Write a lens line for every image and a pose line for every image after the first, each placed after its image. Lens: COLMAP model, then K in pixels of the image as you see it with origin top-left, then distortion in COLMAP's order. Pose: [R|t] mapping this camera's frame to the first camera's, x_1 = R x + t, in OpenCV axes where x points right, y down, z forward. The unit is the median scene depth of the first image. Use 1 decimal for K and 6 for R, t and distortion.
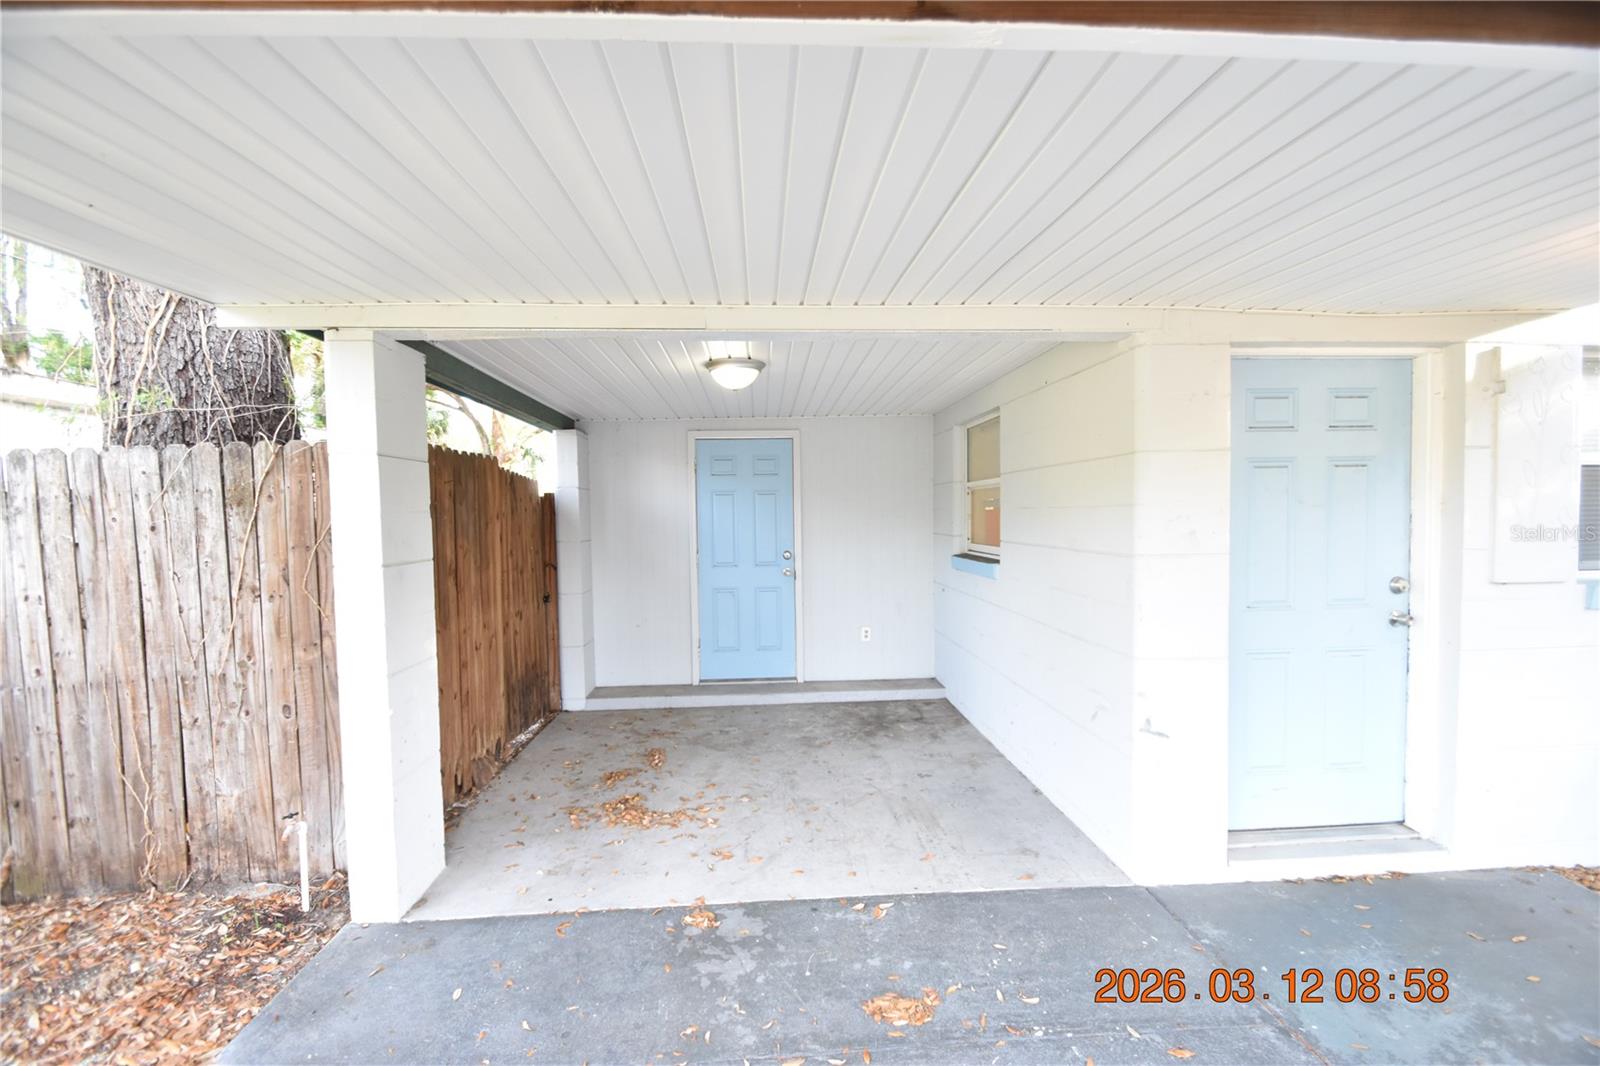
lens RADIAL K [[698.7, 0, 797.8], [0, 698.7, 538.9], [0, 0, 1]] dist [0.019618, -0.021086]
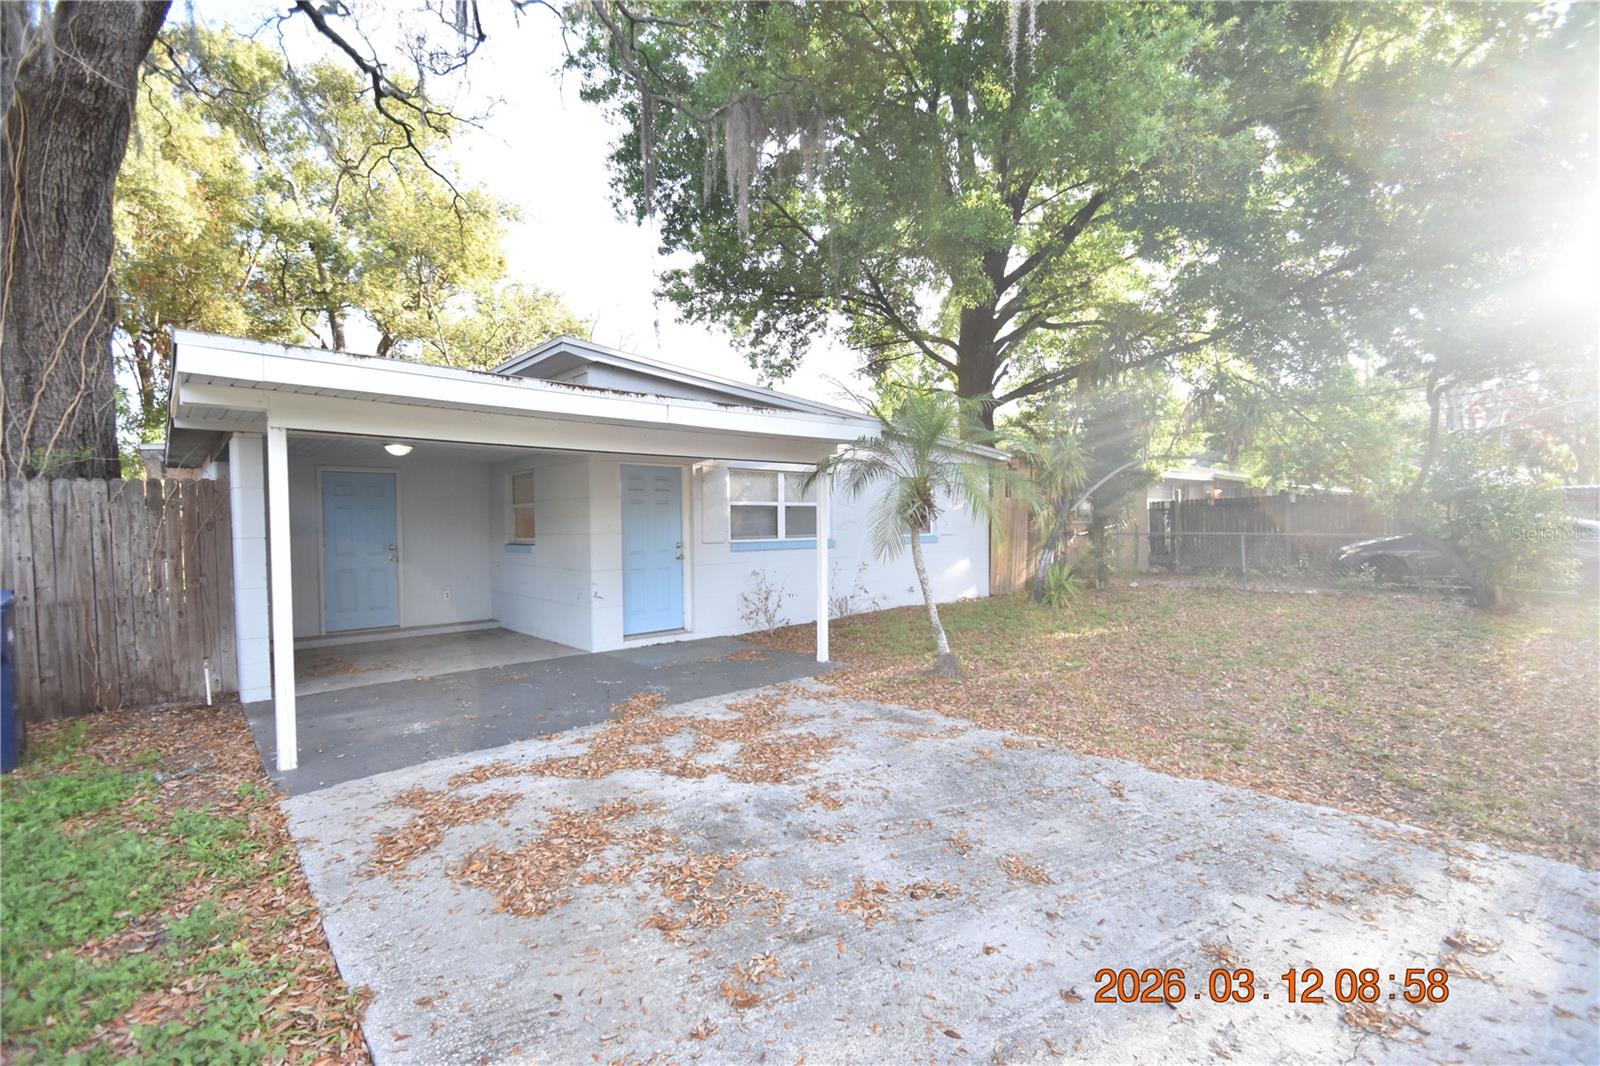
lens RADIAL K [[698.7, 0, 797.8], [0, 698.7, 538.9], [0, 0, 1]] dist [0.019618, -0.021086]
pose [[0.776024, -0.006014, 0.630675, -0.636844], [0.021375, 0.999631, -0.016769, 0.105016], [-0.630341, 0.026494, 0.775866, -1.685631]]
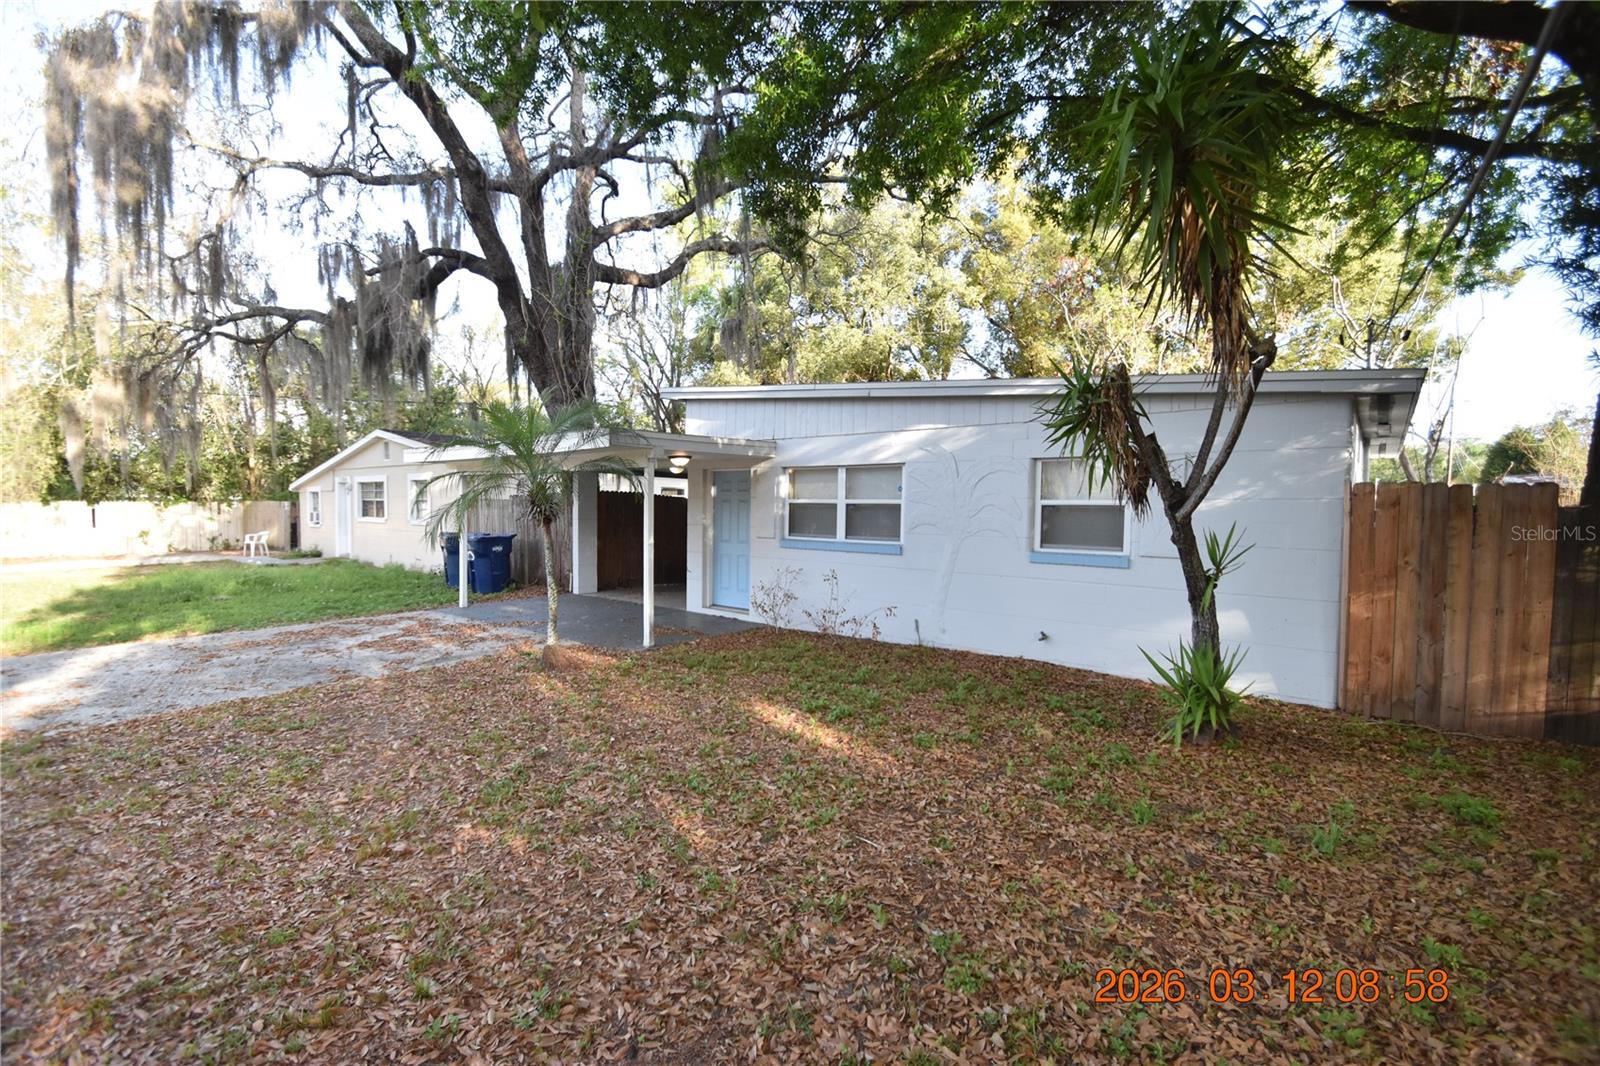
lens RADIAL K [[698.7, 0, 797.8], [0, 698.7, 538.9], [0, 0, 1]] dist [0.019618, -0.021086]
pose [[0.716009, 0.050316, -0.696275, 3.668384], [-0.065700, 0.997829, 0.004545, 0.040321], [0.694992, 0.042491, 0.717760, -1.354975]]
